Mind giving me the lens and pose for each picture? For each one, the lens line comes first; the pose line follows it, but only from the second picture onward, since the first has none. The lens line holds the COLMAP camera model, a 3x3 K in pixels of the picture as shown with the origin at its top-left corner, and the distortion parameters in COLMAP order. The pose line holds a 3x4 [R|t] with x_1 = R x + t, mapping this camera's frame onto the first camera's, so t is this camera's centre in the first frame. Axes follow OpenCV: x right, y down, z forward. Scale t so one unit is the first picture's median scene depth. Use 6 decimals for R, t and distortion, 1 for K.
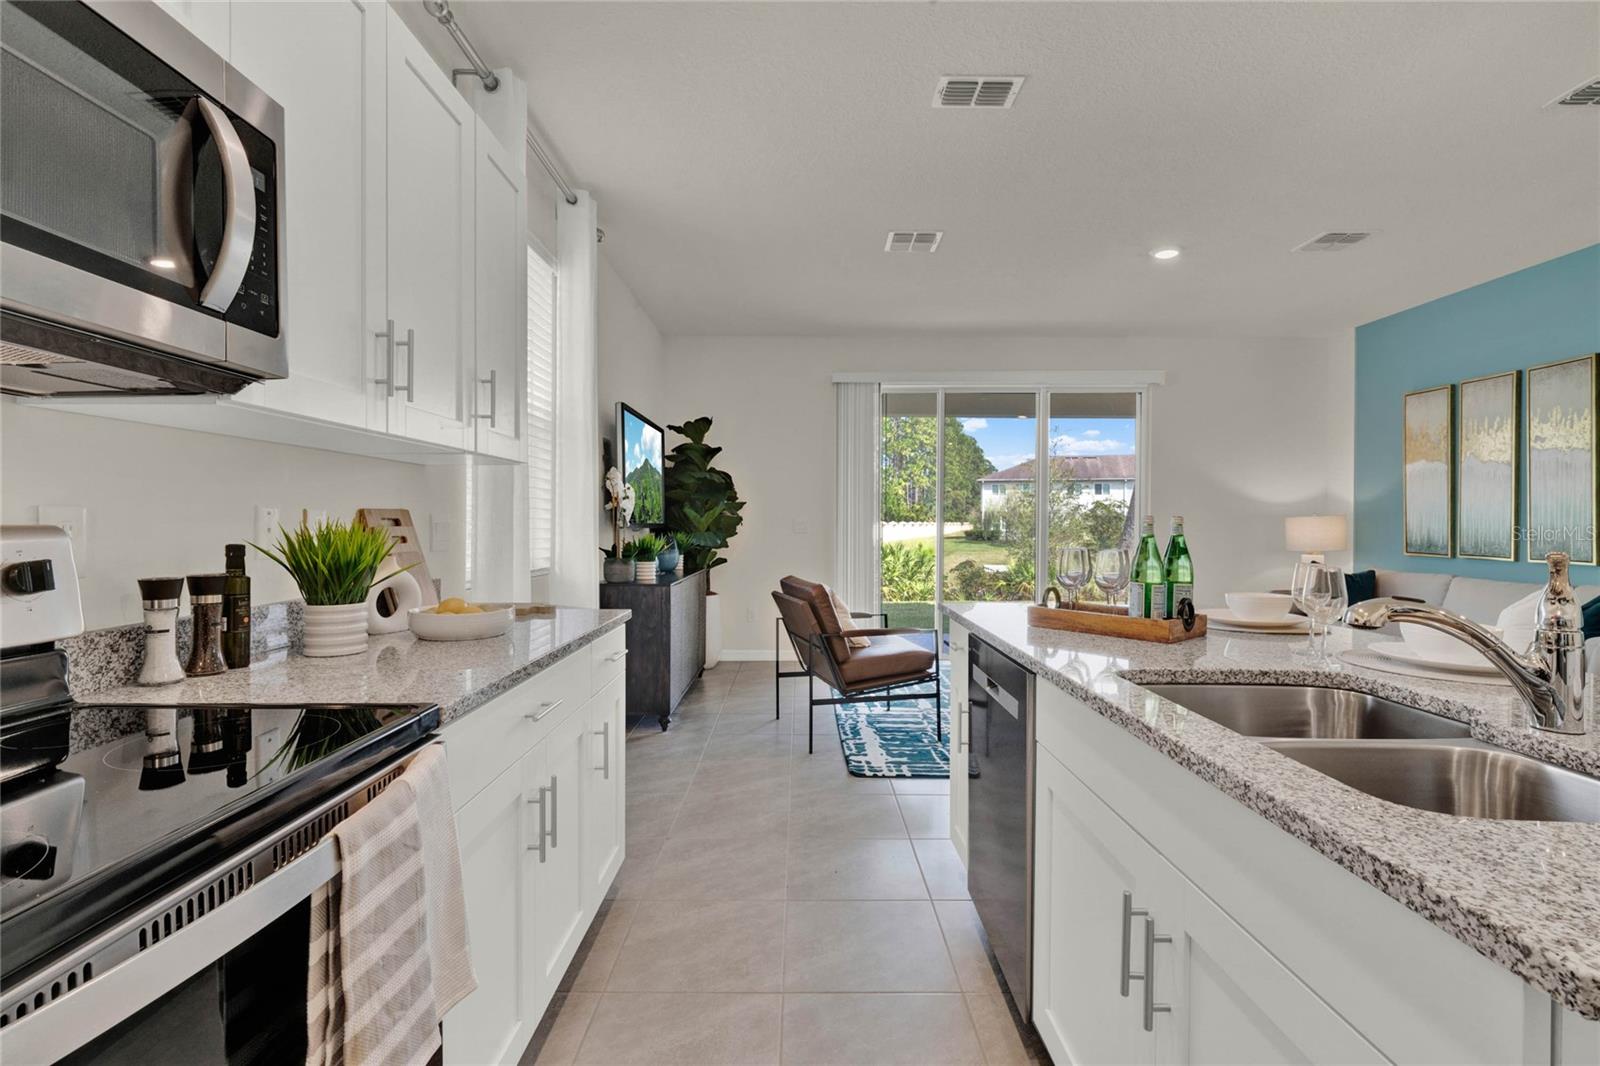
lens RADIAL K [[725.2, 0, 783.7], [0, 725.2, 523.3], [0, 0, 1]] dist [0.004985, 0.000314]
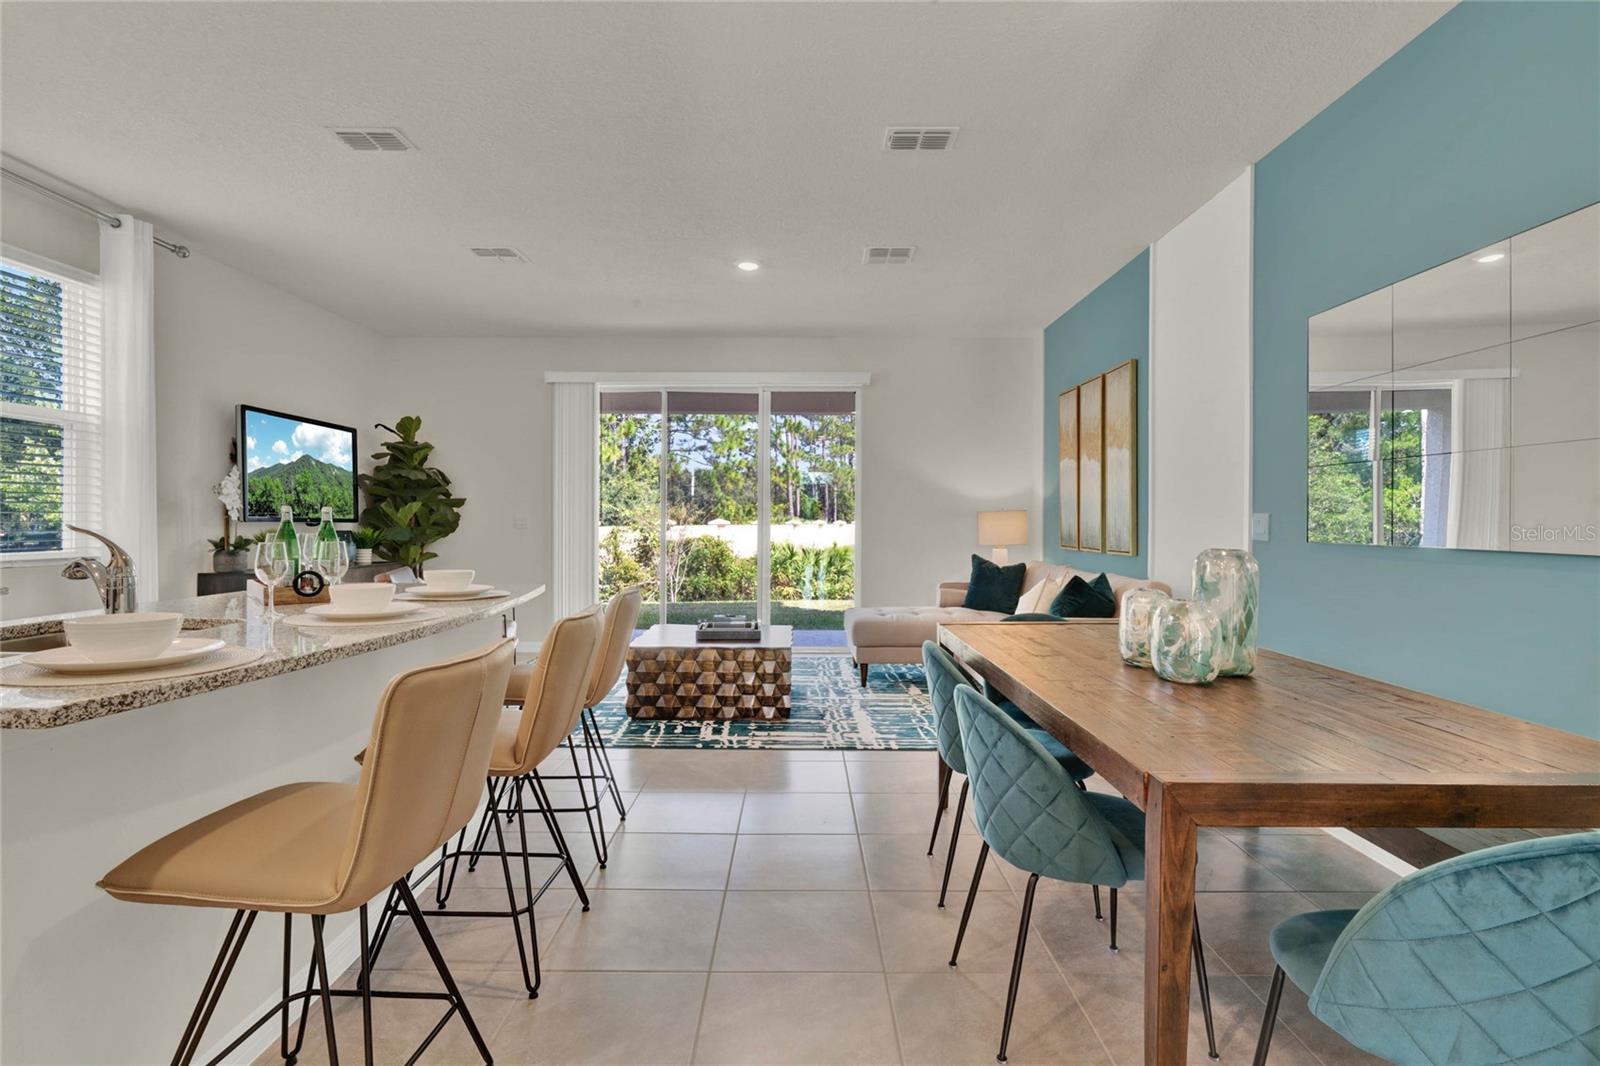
lens RADIAL K [[779.1, 0, 790.0], [0, 779.1, 525.7], [0, 0, 1]] dist [0.008554, -0.005327]
pose [[0.999983, -0.000756, 0.005731, 0.478105], [0.000738, 0.999995, 0.003207, 0.007469], [-0.005734, -0.003202, 0.999978, -0.127924]]
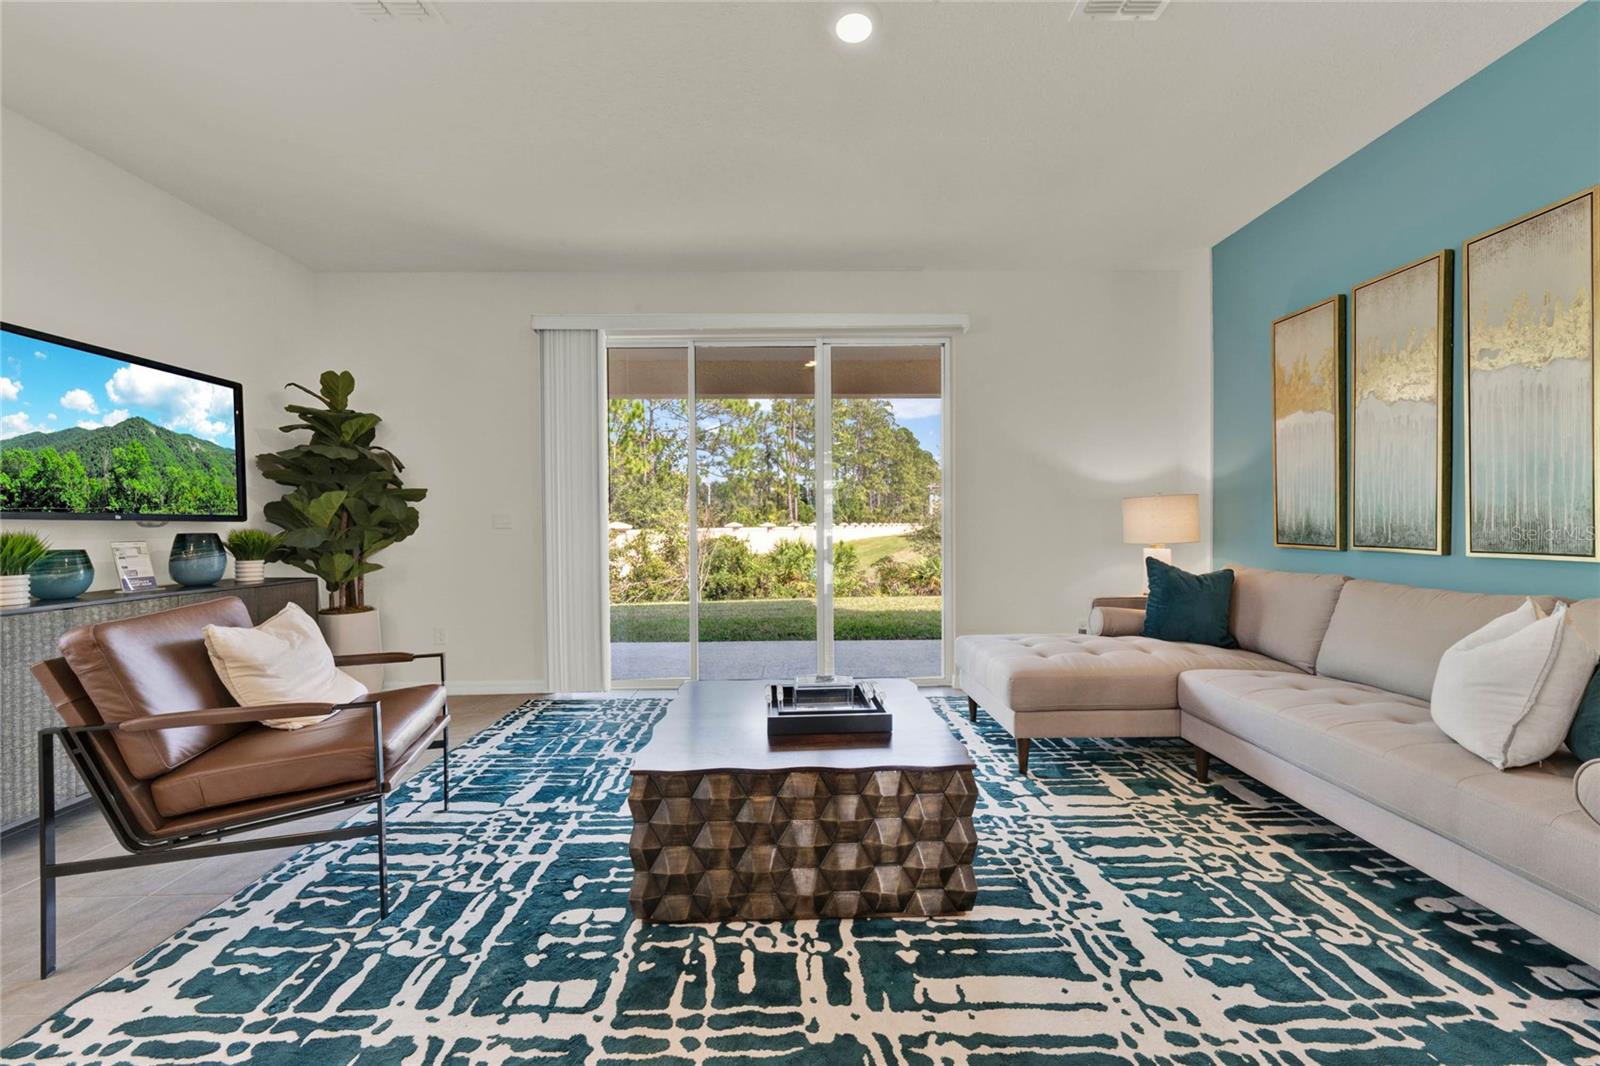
lens RADIAL K [[600.6, 0, 786.3], [0, 600.6, 533.4], [0, 0, 1]] dist [-0.000022, -0.000100]
pose [[0.999858, -0.013275, 0.010336, 0.380788], [0.013150, 0.999840, 0.012091, 0.017097], [-0.010495, -0.011953, 0.999873, 0.430718]]
